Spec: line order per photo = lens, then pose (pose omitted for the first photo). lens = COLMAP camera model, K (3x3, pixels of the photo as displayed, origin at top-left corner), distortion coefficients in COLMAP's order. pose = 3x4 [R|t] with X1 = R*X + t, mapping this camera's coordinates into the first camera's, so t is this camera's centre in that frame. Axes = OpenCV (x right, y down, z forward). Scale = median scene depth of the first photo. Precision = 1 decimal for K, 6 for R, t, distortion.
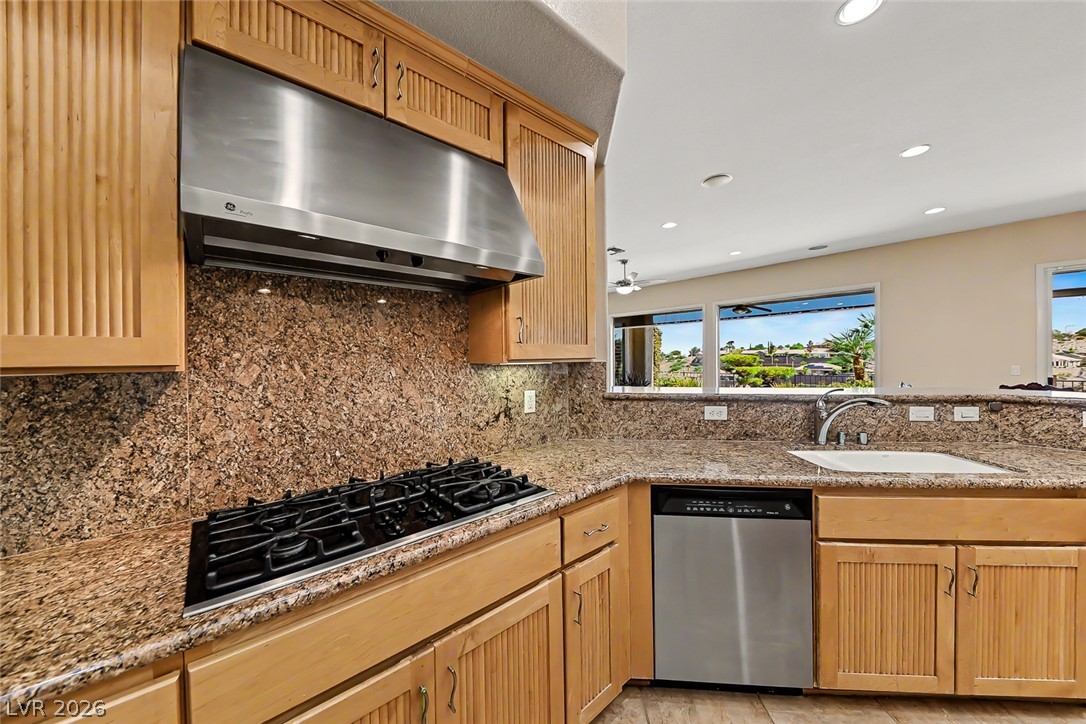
lens RADIAL K [[374.0, 0, 541.3], [0, 374.0, 361.5], [0, 0, 1]] dist [0.012129, -0.006338]
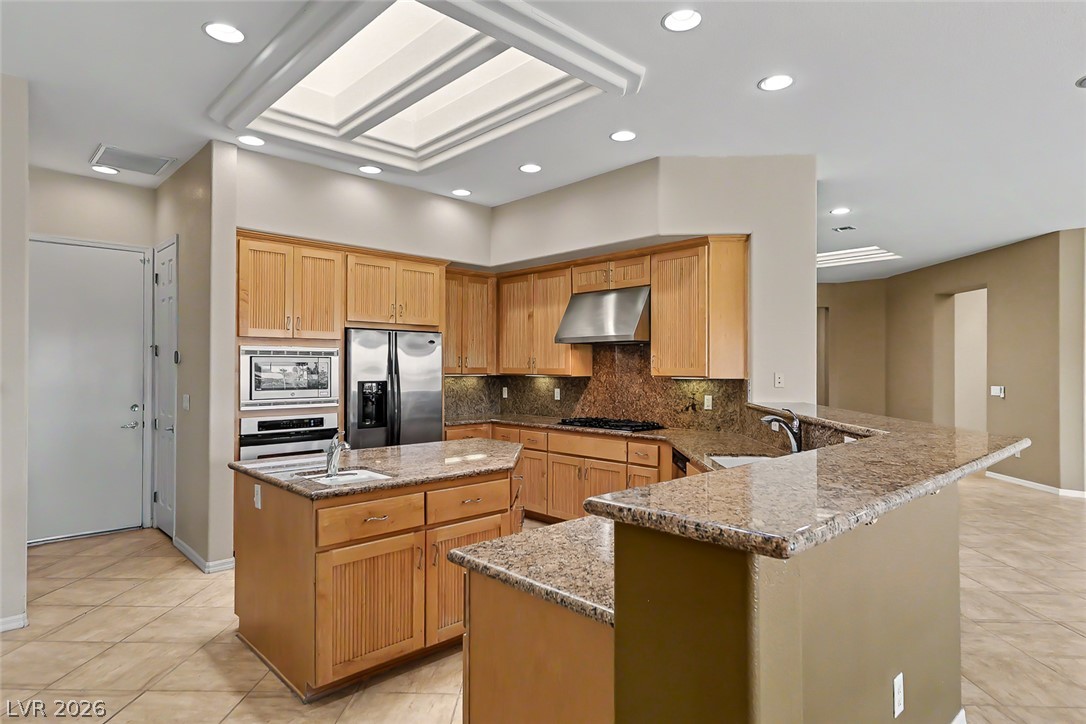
lens RADIAL K [[620.3, 0, 543.0], [0, 620.3, 362.0], [0, 0, 1]] dist [0.008068, 0.002825]
pose [[0.047511, 0.001235, -0.998870, 2.604871], [-0.012251, 0.999925, 0.000654, -0.059393], [0.998796, 0.012206, 0.047522, 0.169114]]
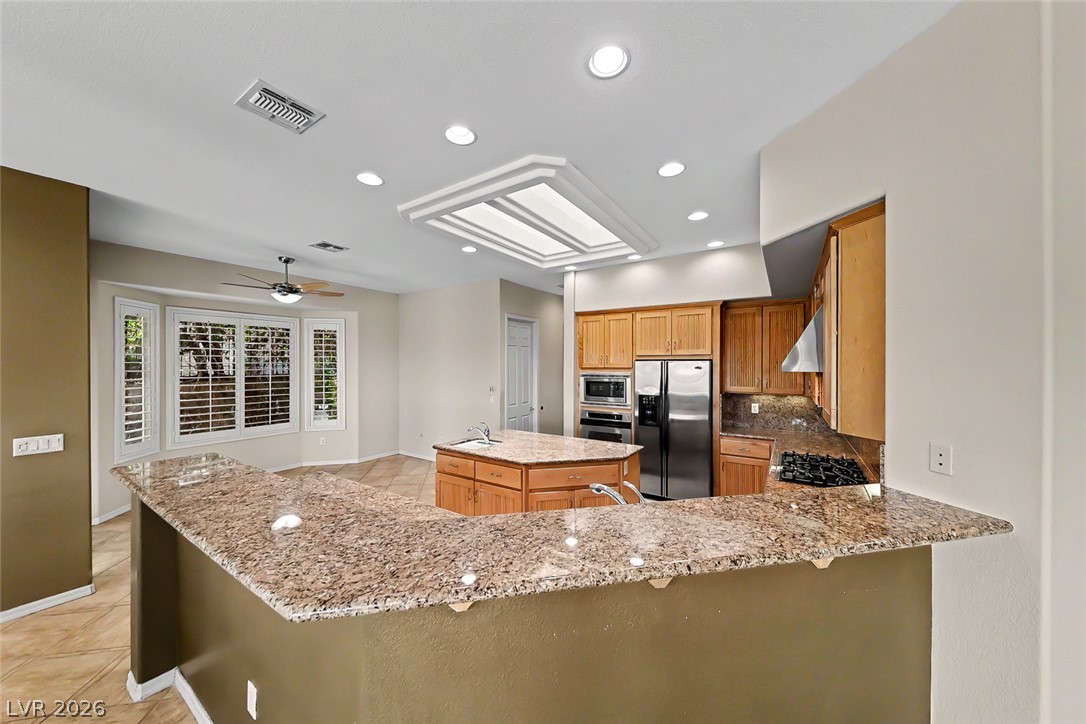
lens RADIAL K [[374.0, 0, 541.3], [0, 374.0, 361.5], [0, 0, 1]] dist [0.012129, -0.006338]
pose [[-0.962120, 0.007689, -0.272518, 1.193012], [0.006499, 0.999965, 0.005268, -0.202260], [0.272549, 0.003297, -0.962136, 1.726394]]
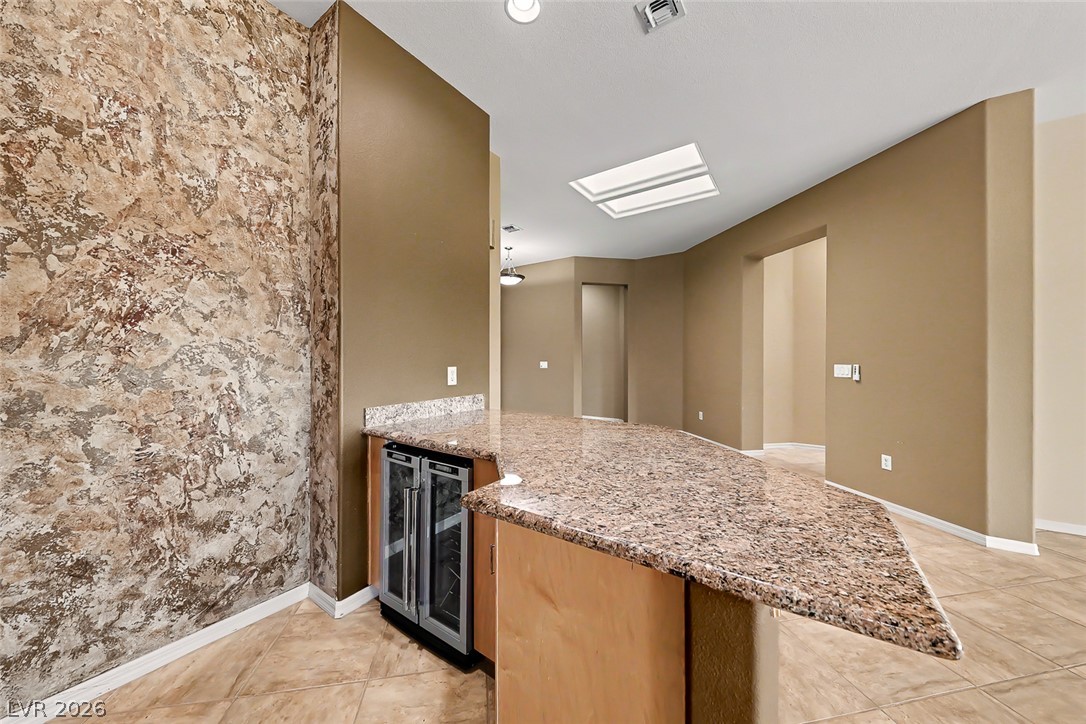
lens RADIAL K [[374.0, 0, 541.3], [0, 374.0, 361.5], [0, 0, 1]] dist [0.012129, -0.006338]
pose [[0.253709, 0.020632, -0.967061, -0.118904], [-0.012630, 0.999758, 0.018016, 0.041838], [0.967198, 0.007643, 0.253908, 1.578245]]
